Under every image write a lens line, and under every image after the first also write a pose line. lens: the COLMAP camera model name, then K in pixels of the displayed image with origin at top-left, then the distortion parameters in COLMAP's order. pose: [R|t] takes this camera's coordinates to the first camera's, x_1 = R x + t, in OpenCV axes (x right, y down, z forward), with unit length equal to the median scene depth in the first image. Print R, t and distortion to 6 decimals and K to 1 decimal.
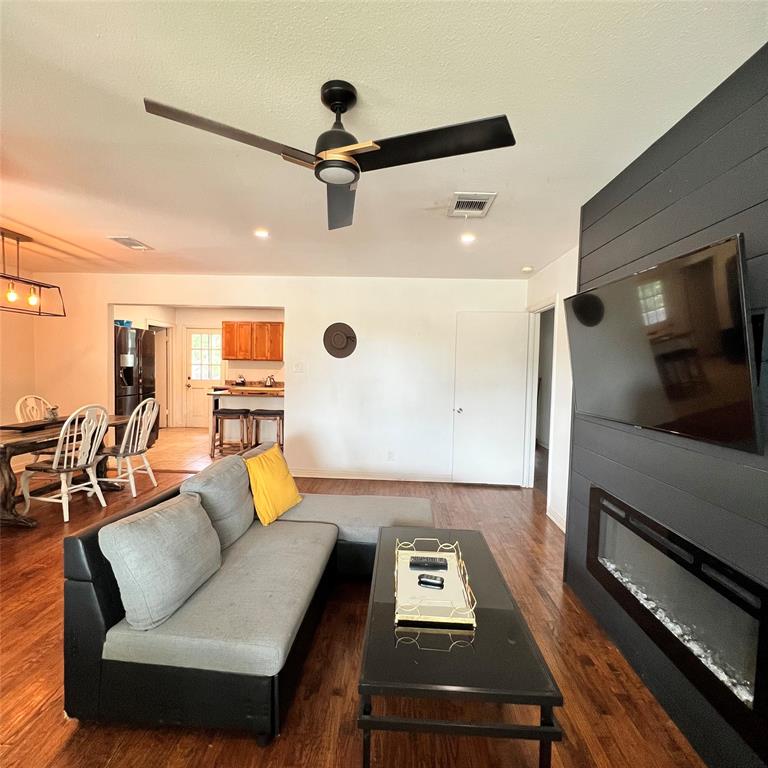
lens RADIAL K [[413.3, 0, 384.0], [0, 413.3, 384.0], [0, 0, 1]] dist [0.004327, -0.000626]
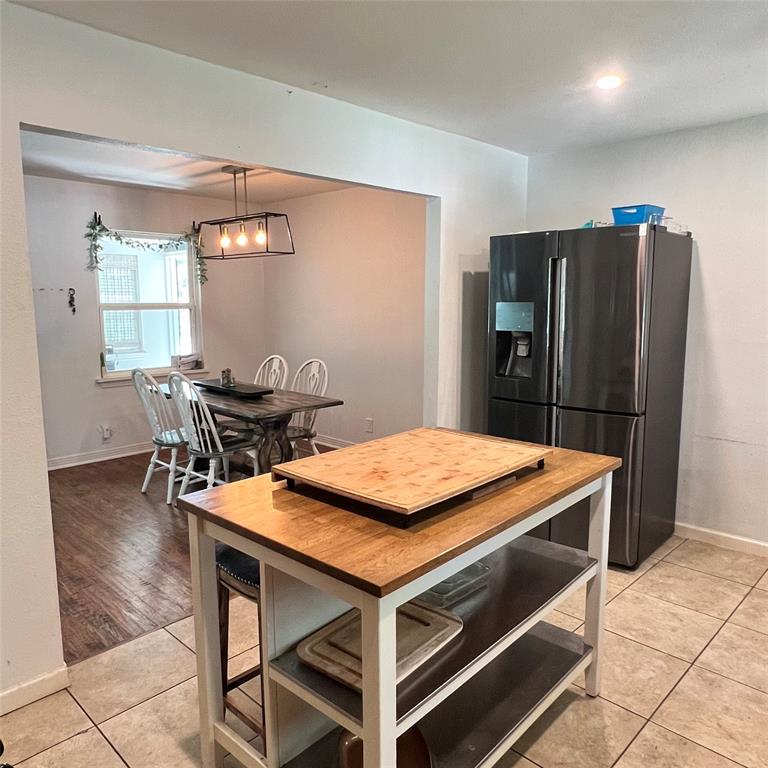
lens RADIAL K [[599.0, 0, 384.0], [0, 599.0, 384.0], [0, 0, 1]] dist [-0.001544, -0.000859]
pose [[-0.641571, 0.091421, -0.761597, -0.101912], [-0.043519, 0.986935, 0.155131, -0.118026], [0.765828, 0.132672, -0.629210, 1.991973]]
